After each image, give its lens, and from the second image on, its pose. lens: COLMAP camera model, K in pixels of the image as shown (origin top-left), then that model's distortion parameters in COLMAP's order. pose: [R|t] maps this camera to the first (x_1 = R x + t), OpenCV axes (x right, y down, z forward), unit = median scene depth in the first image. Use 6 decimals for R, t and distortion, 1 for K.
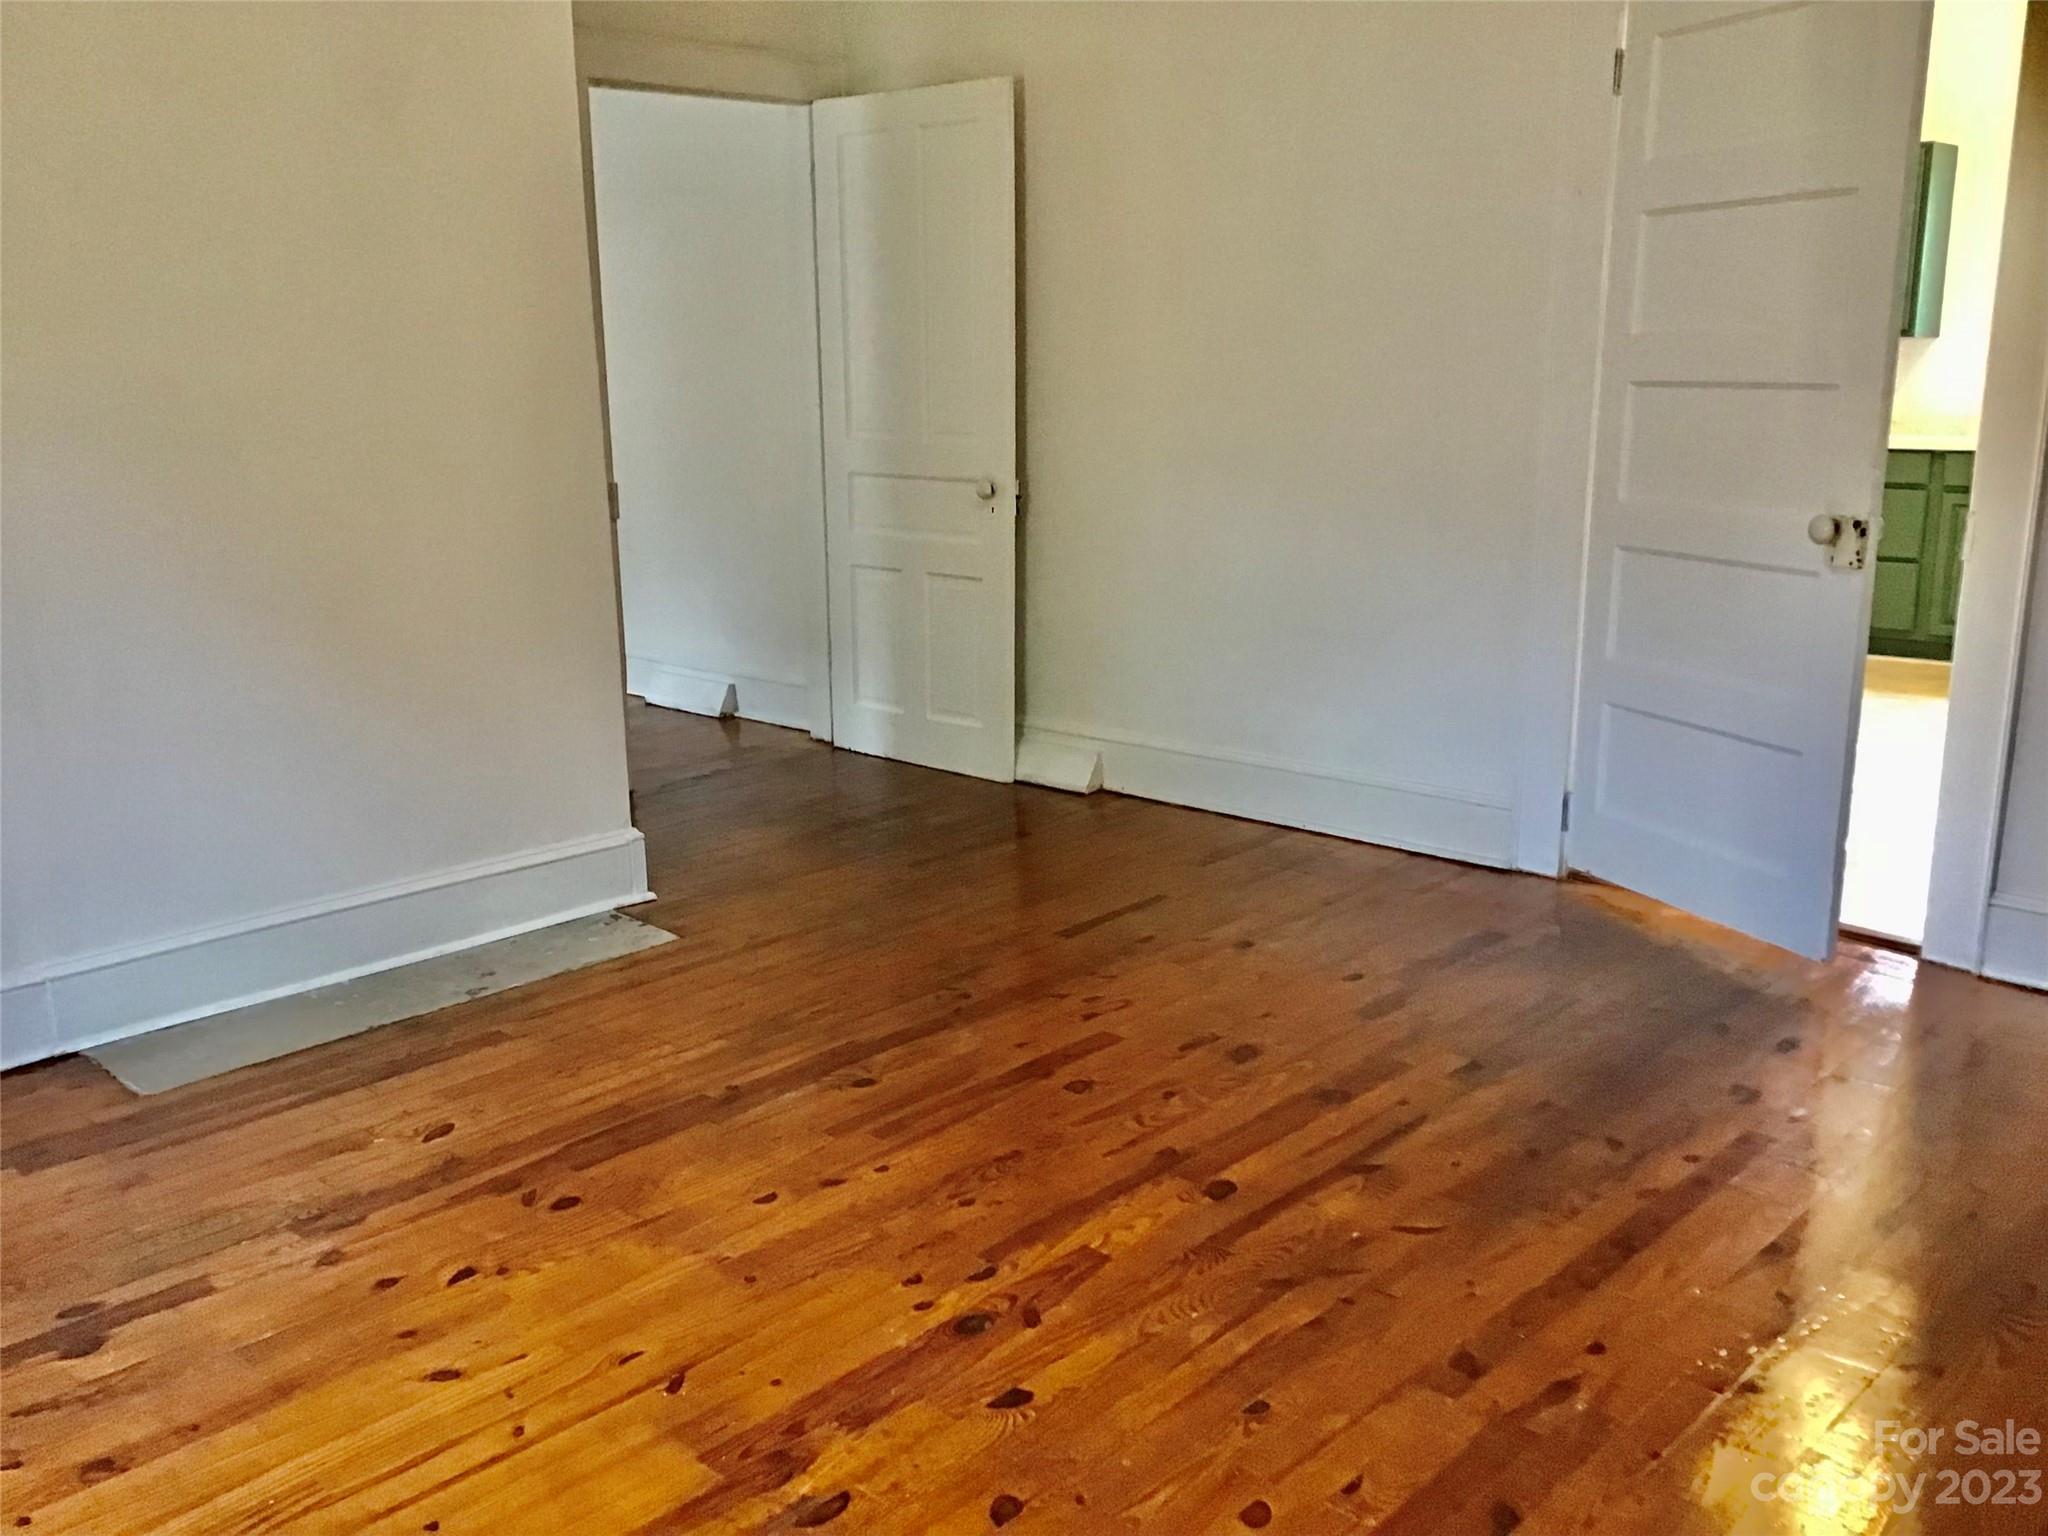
lens RADIAL K [[1825.6, 0, 1016.6], [0, 1825.6, 774.2], [0, 0, 1]] dist [0.138344, -0.240178]
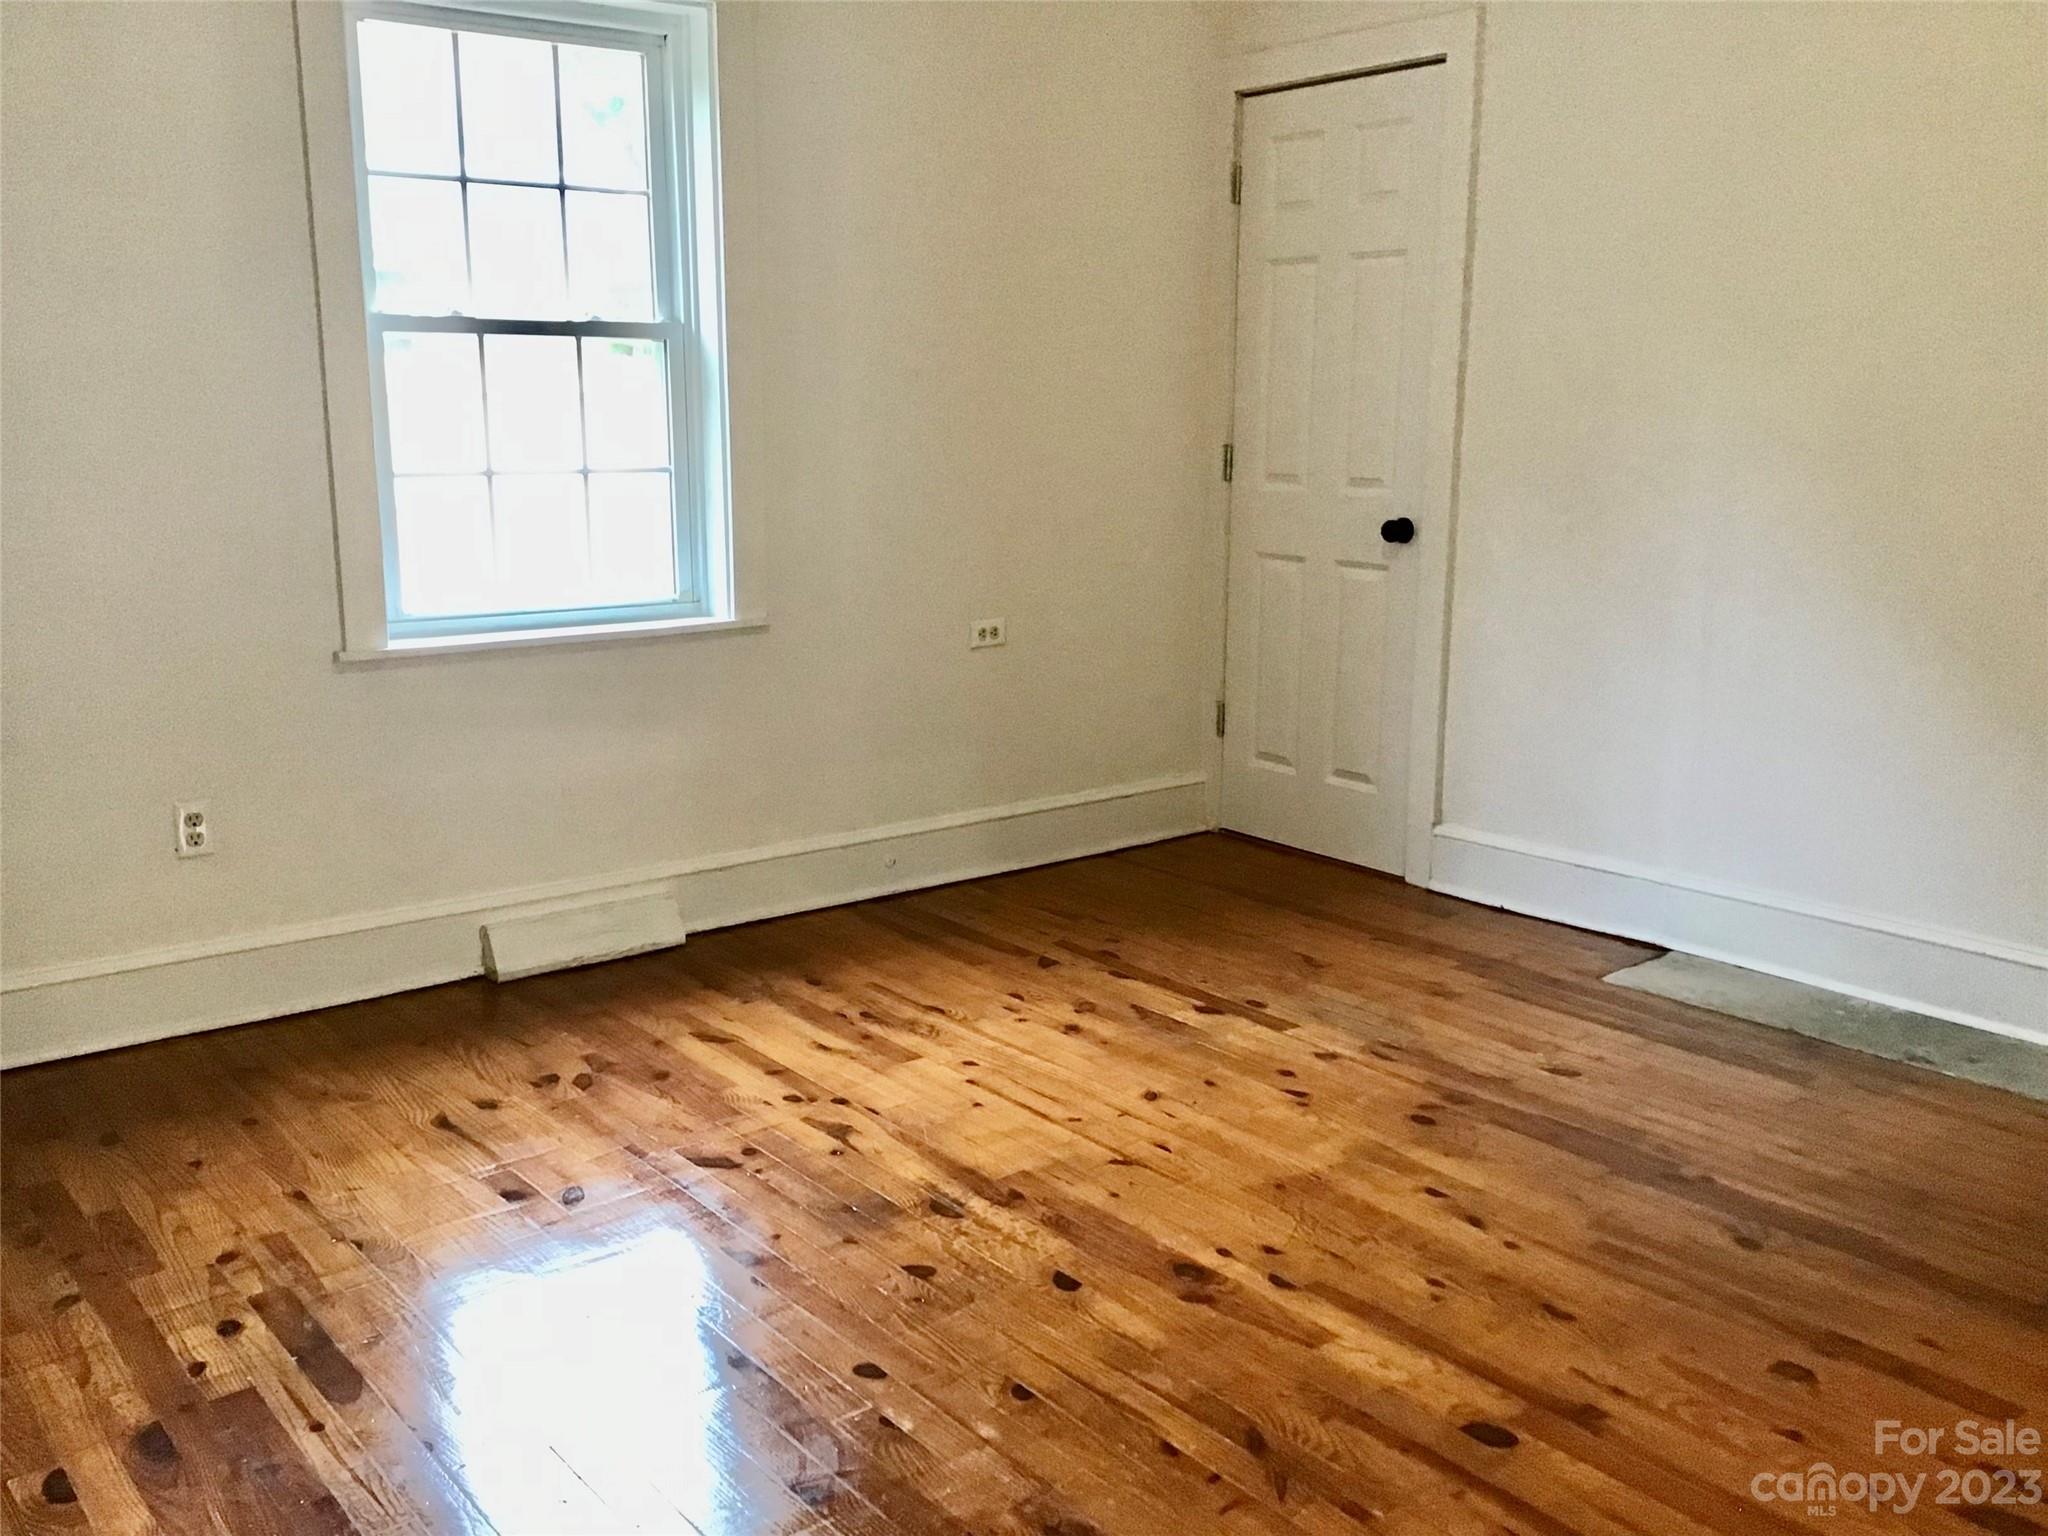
lens RADIAL K [[1825.6, 0, 1016.6], [0, 1825.6, 774.2], [0, 0, 1]] dist [0.138344, -0.240178]
pose [[-0.140827, 0.216894, -0.965984, 0.854256], [-0.215685, 0.945551, 0.243750, -0.197342], [0.966255, 0.242675, -0.086378, 0.798098]]
